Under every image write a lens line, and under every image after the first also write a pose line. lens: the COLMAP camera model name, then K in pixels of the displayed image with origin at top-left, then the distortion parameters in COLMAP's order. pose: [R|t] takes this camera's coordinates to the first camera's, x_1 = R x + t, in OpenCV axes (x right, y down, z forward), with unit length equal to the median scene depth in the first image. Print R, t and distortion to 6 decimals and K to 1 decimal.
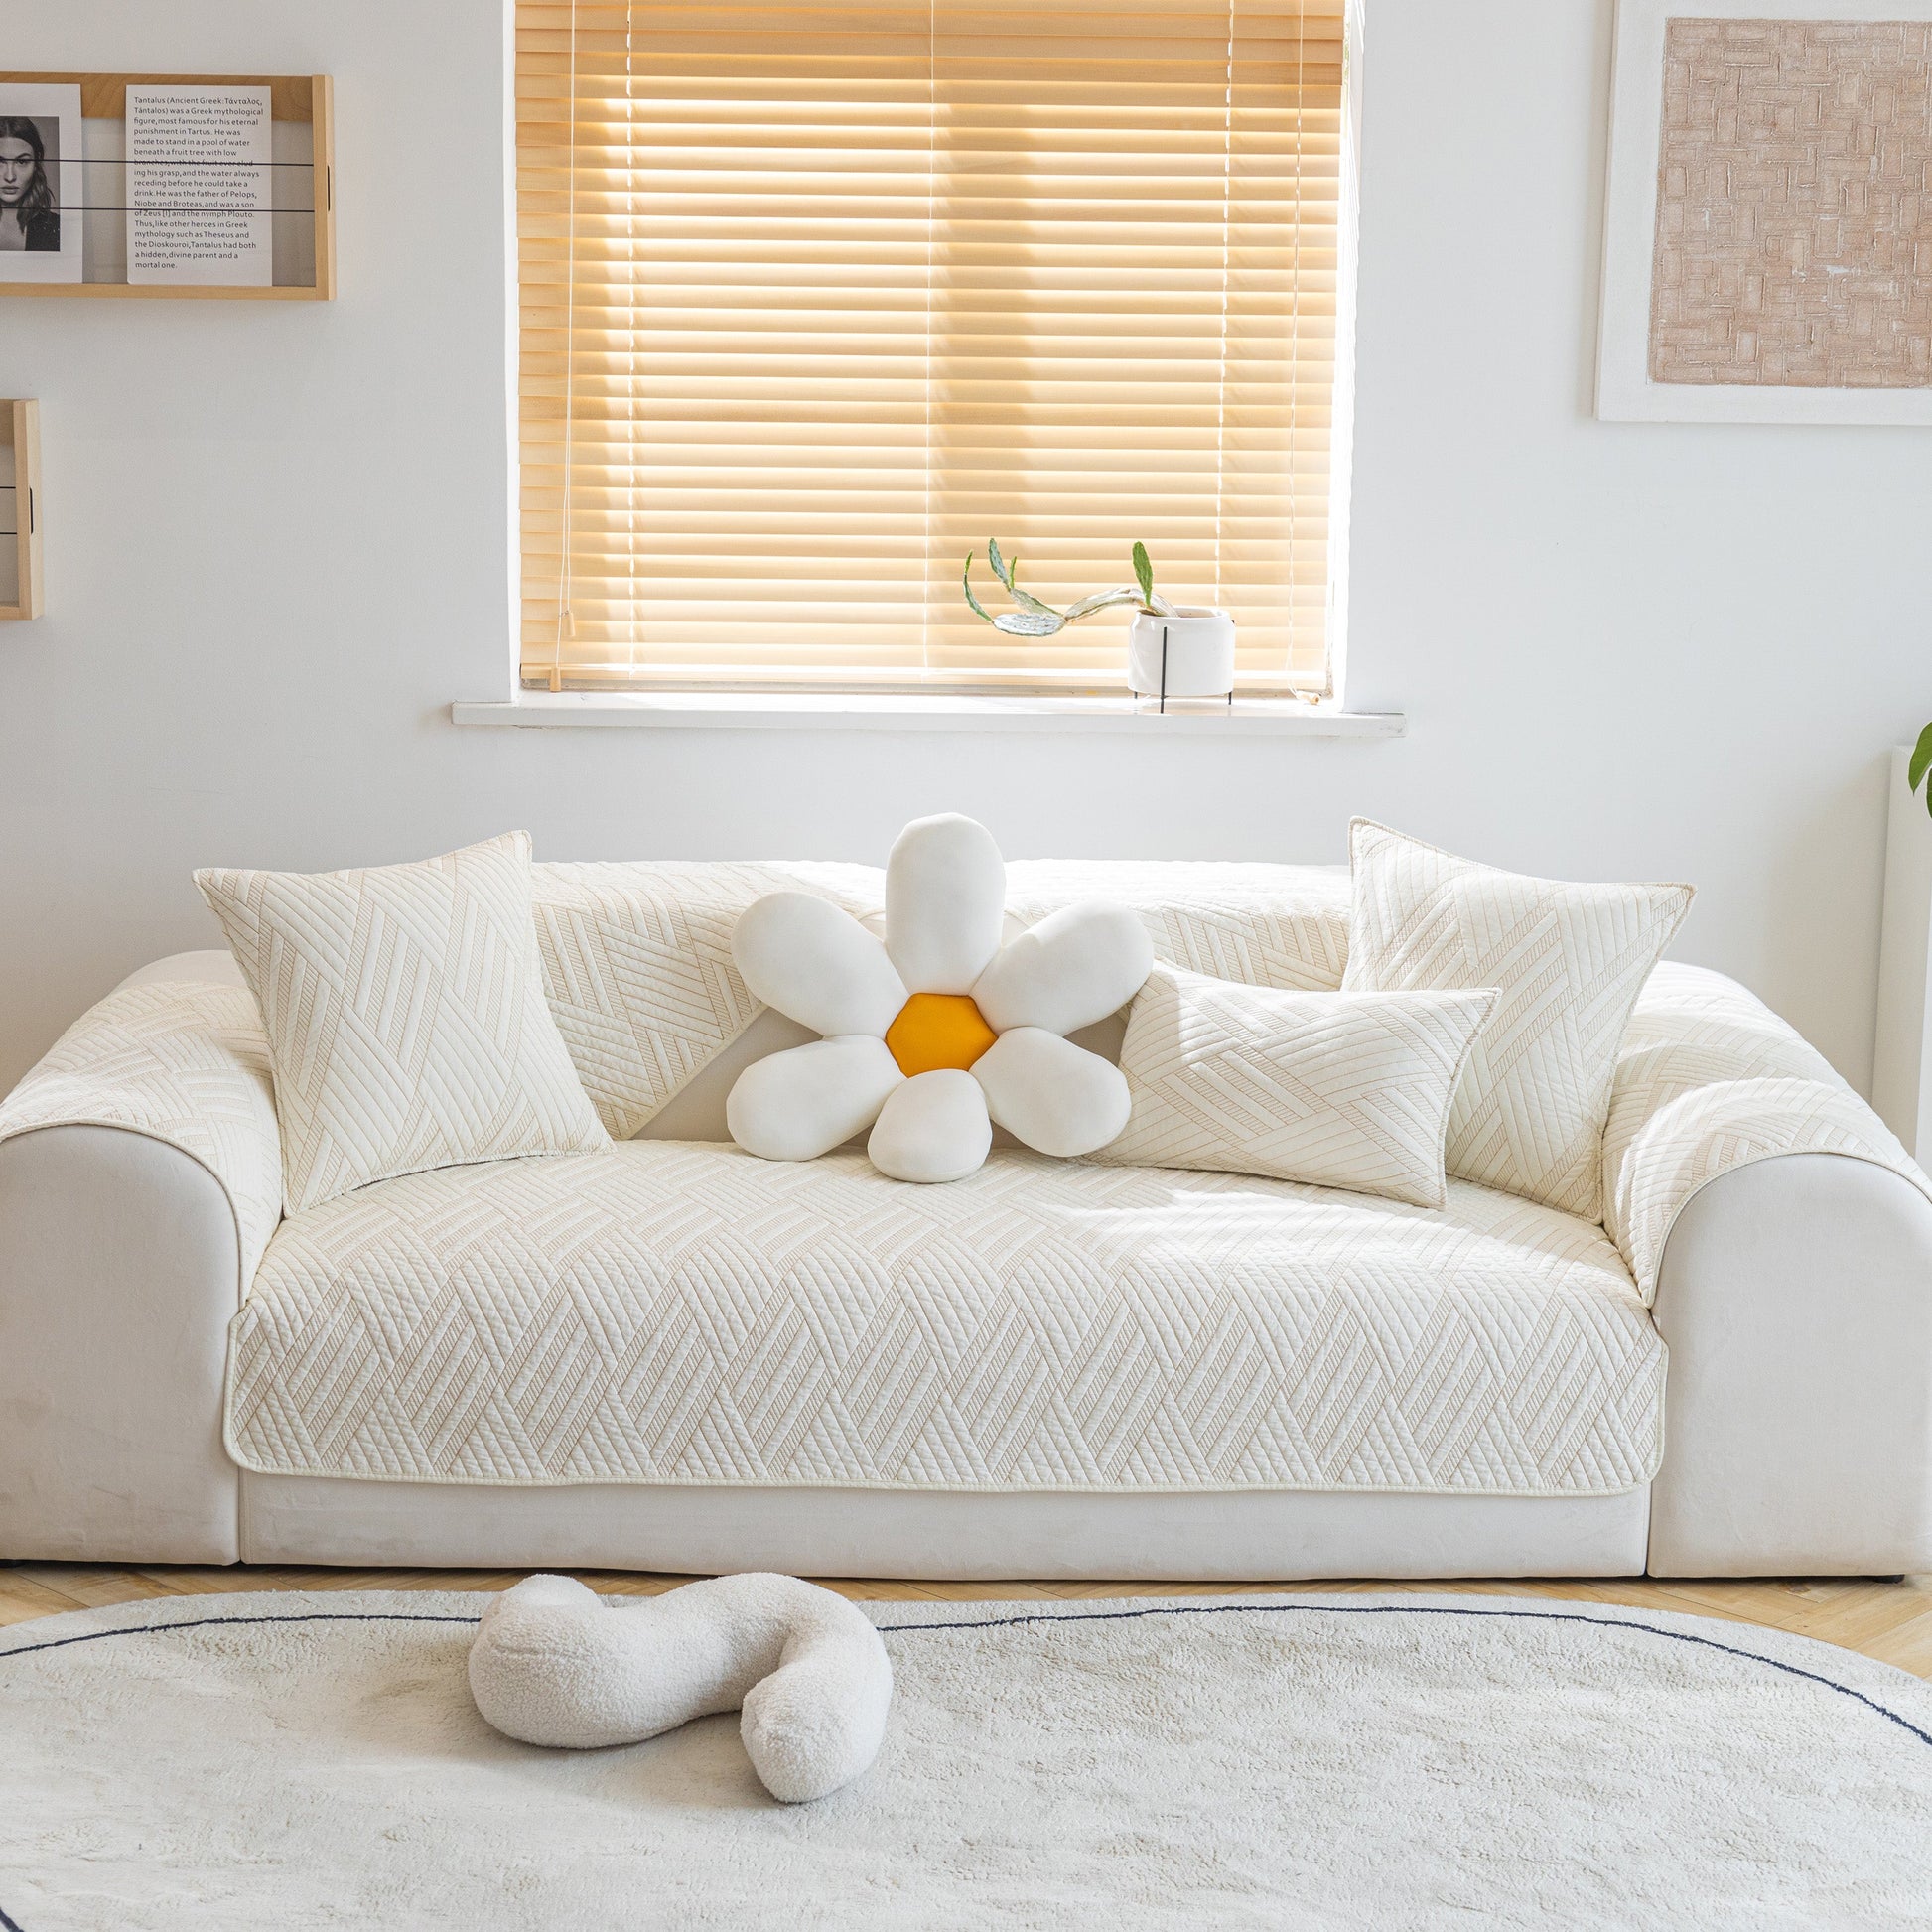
lens RADIAL K [[3954.8, 0, 966.0], [0, 3954.8, 966.0], [0, 0, 1]] dist [0.027223, 0.096832]
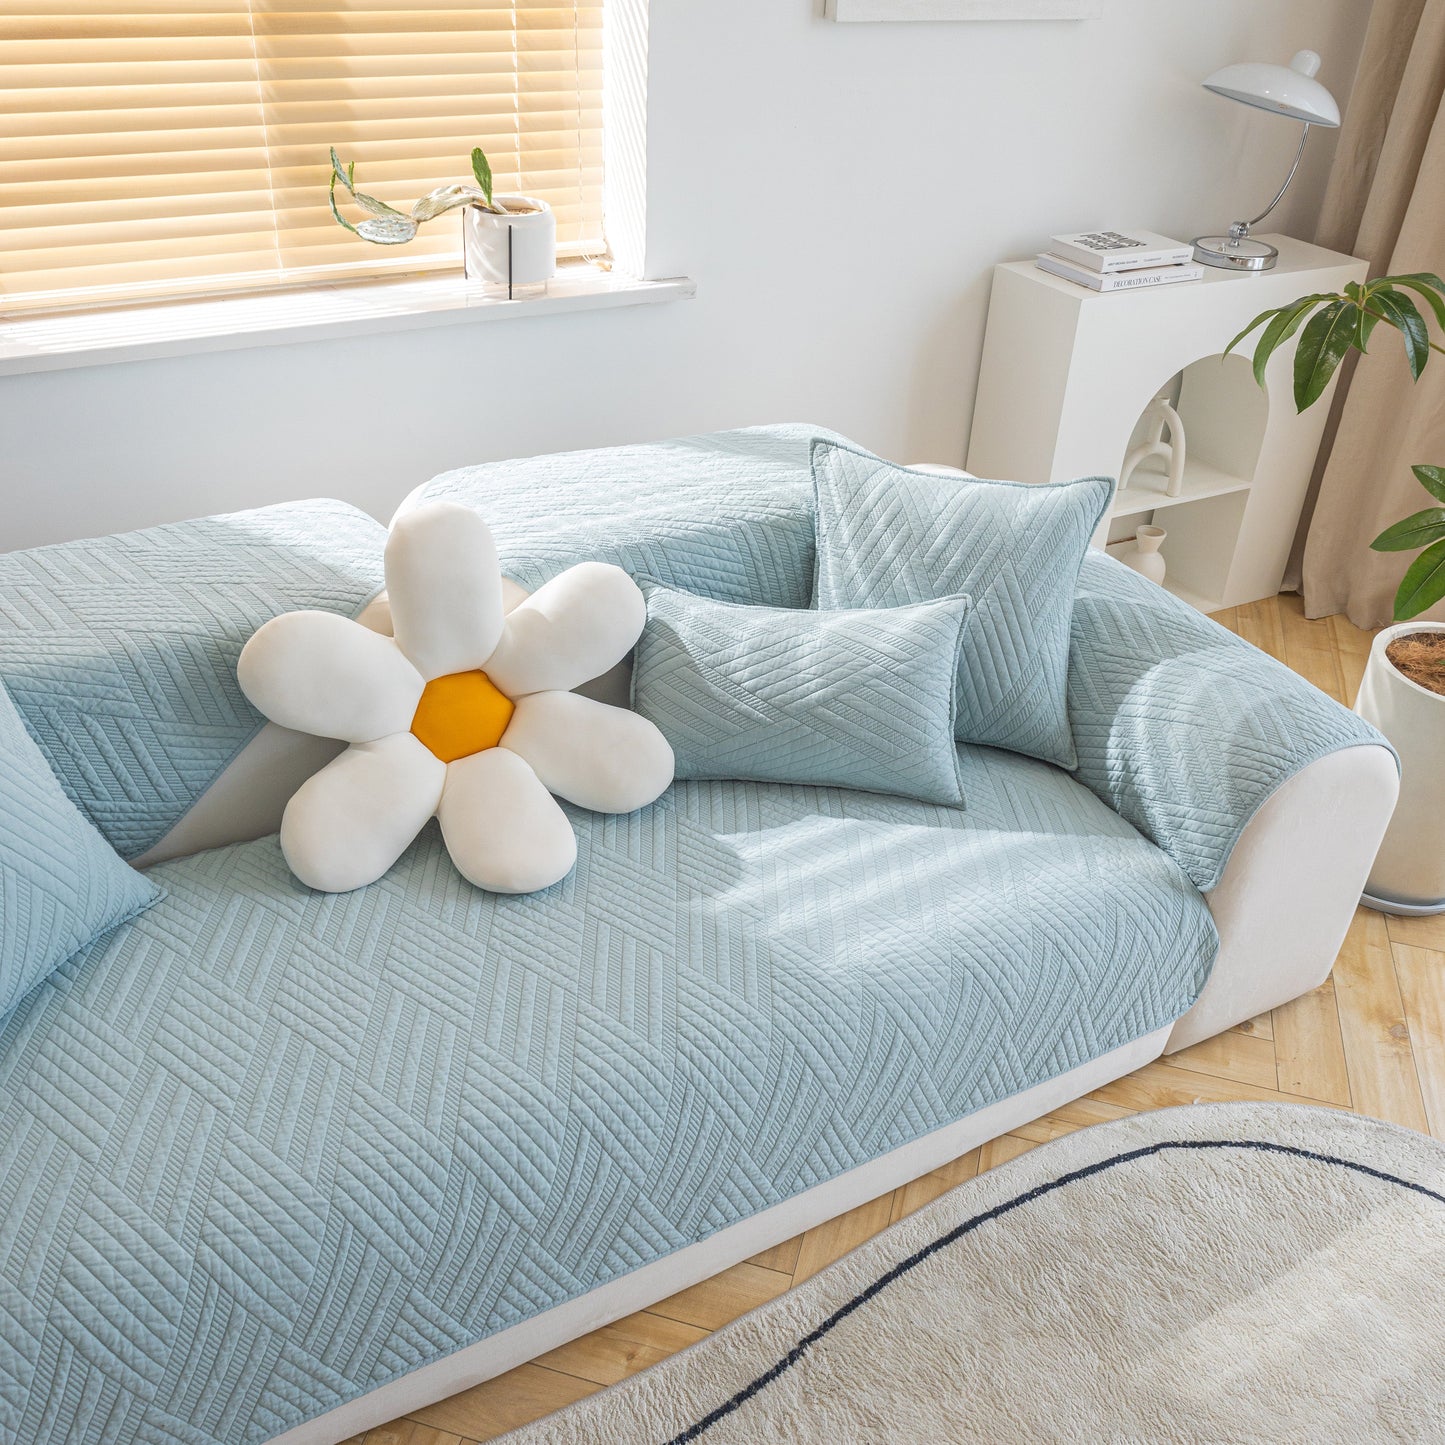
lens RADIAL K [[1396.9, 0, 717.7], [0, 1396.9, 657.4], [0, 0, 1]] dist [-0.000538, 0.013824]
pose [[0.882541, -0.217040, 0.417152, -0.094607], [0.061686, 0.932880, 0.354865, -0.110649], [-0.466173, -0.287450, 0.836693, 0.604077]]
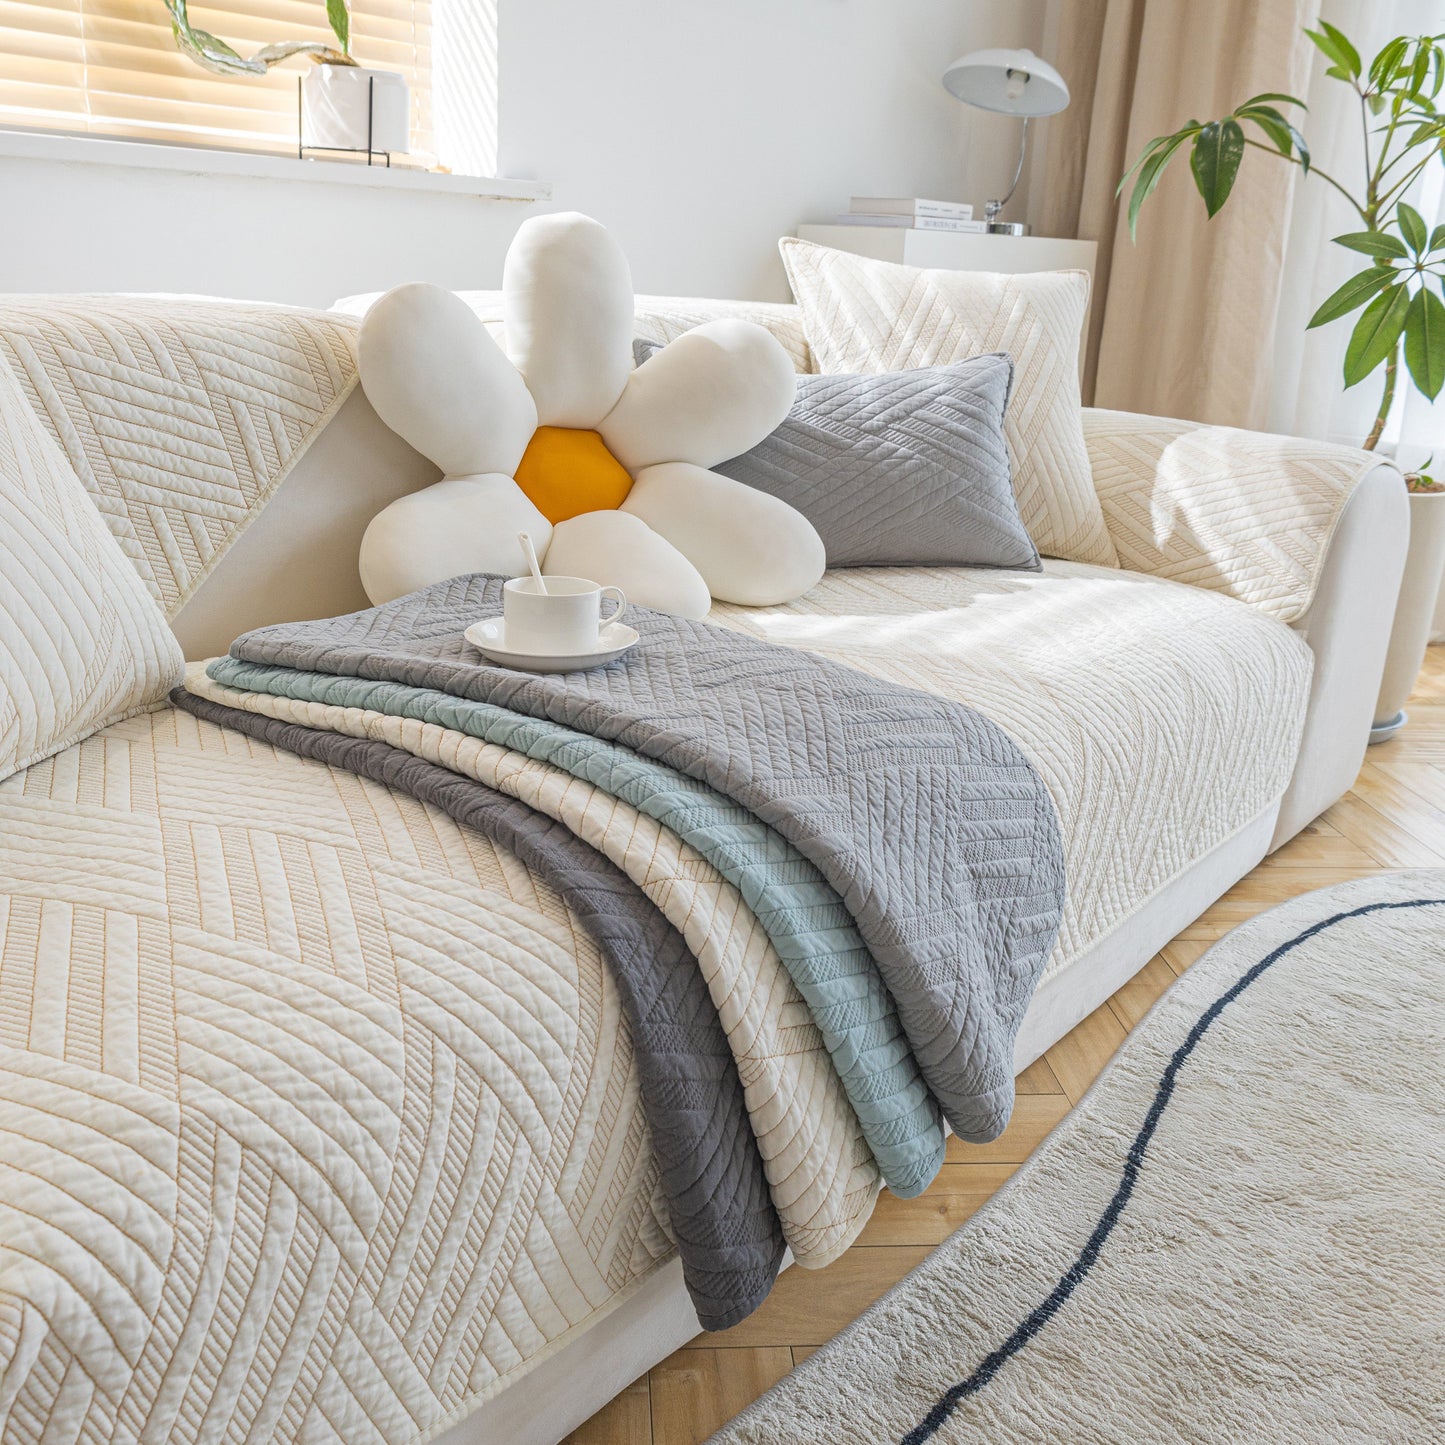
lens RADIAL K [[1399.5, 0, 719.9], [0, 1399.5, 609.9], [0, 0, 1]] dist [0.002615, 0.004141]
pose [[0.660666, -0.170526, 0.731055, -0.178965], [0.107097, 0.985306, 0.133048, 0.011139], [-0.743001, -0.009607, 0.669221, 0.702670]]
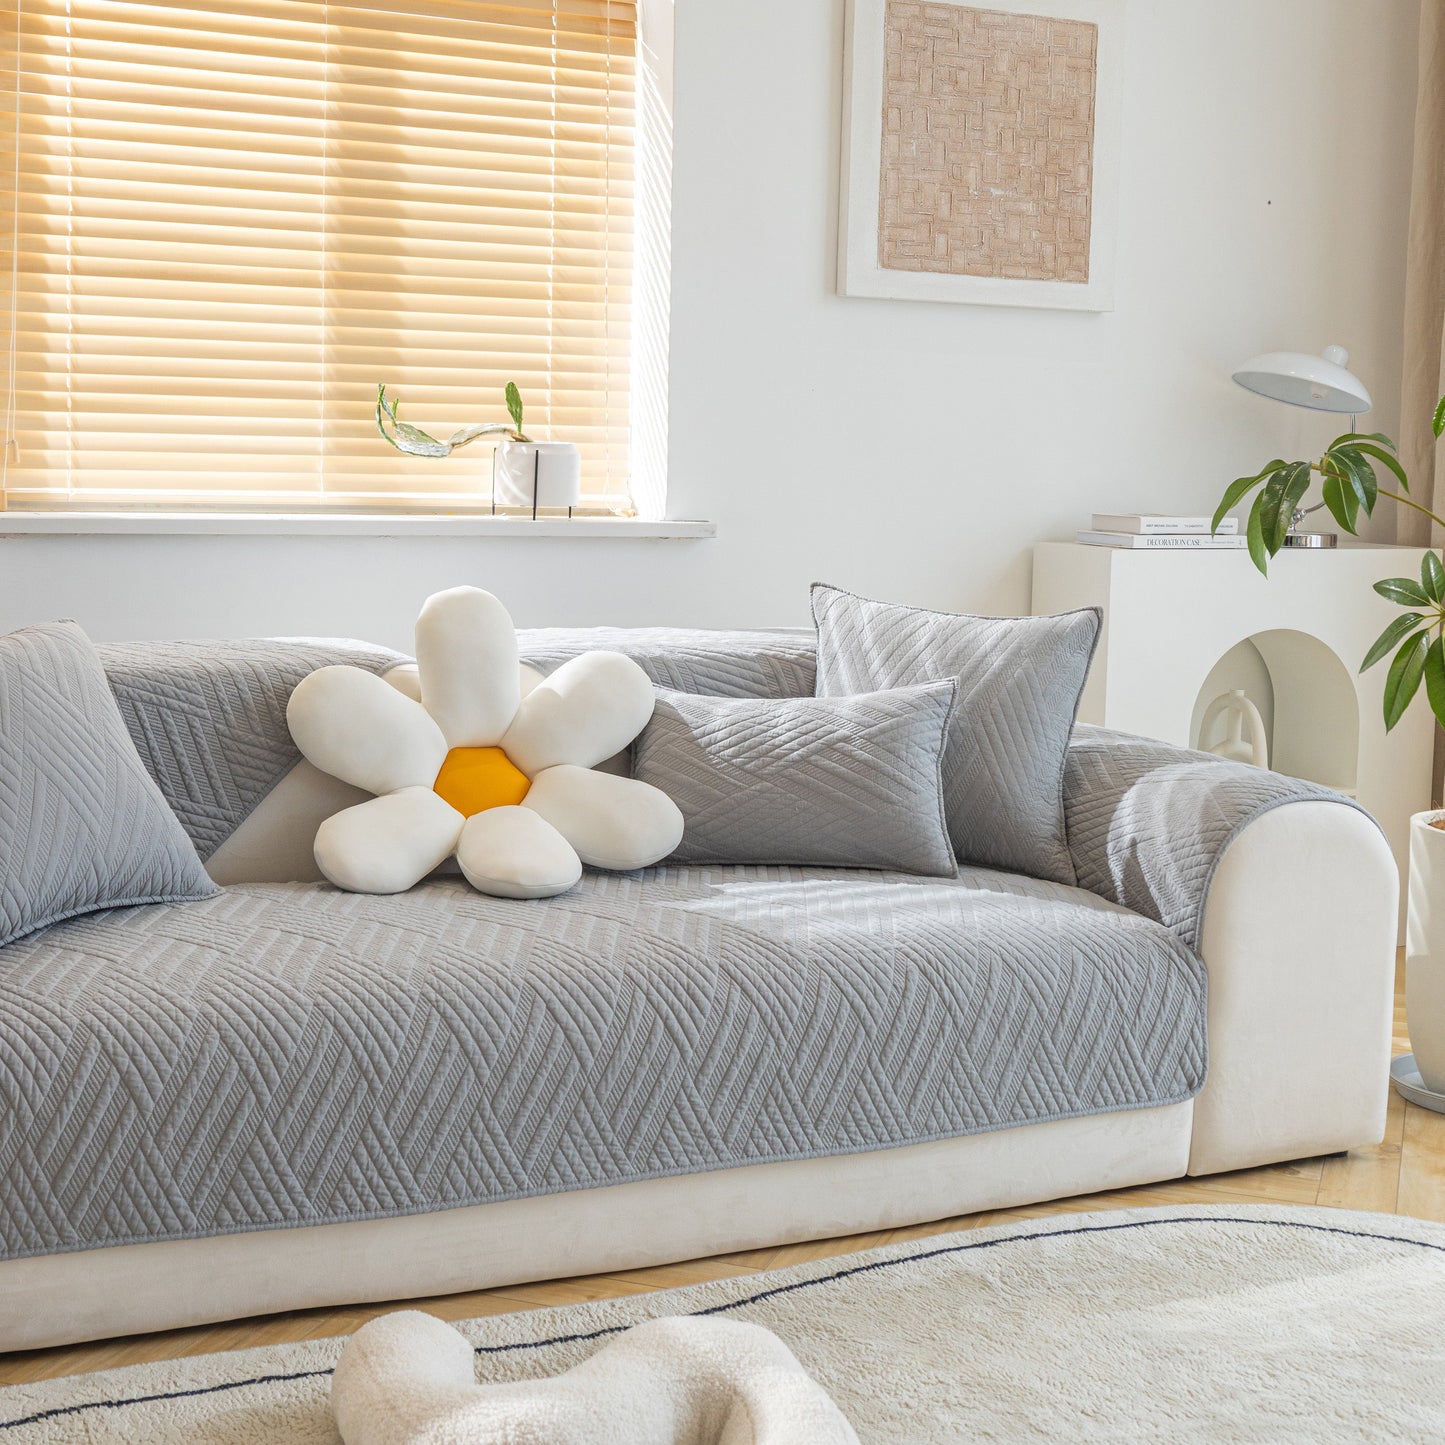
lens RADIAL K [[2173.0, 0, 714.2], [0, 2173.0, 606.8], [0, 0, 1]] dist [0.010229, 0.021559]
pose [[0.911987, -0.023245, 0.409559, -0.180209], [0.069193, 0.992805, -0.097728, 0.033305], [-0.404340, 0.117465, 0.907034, 0.375284]]
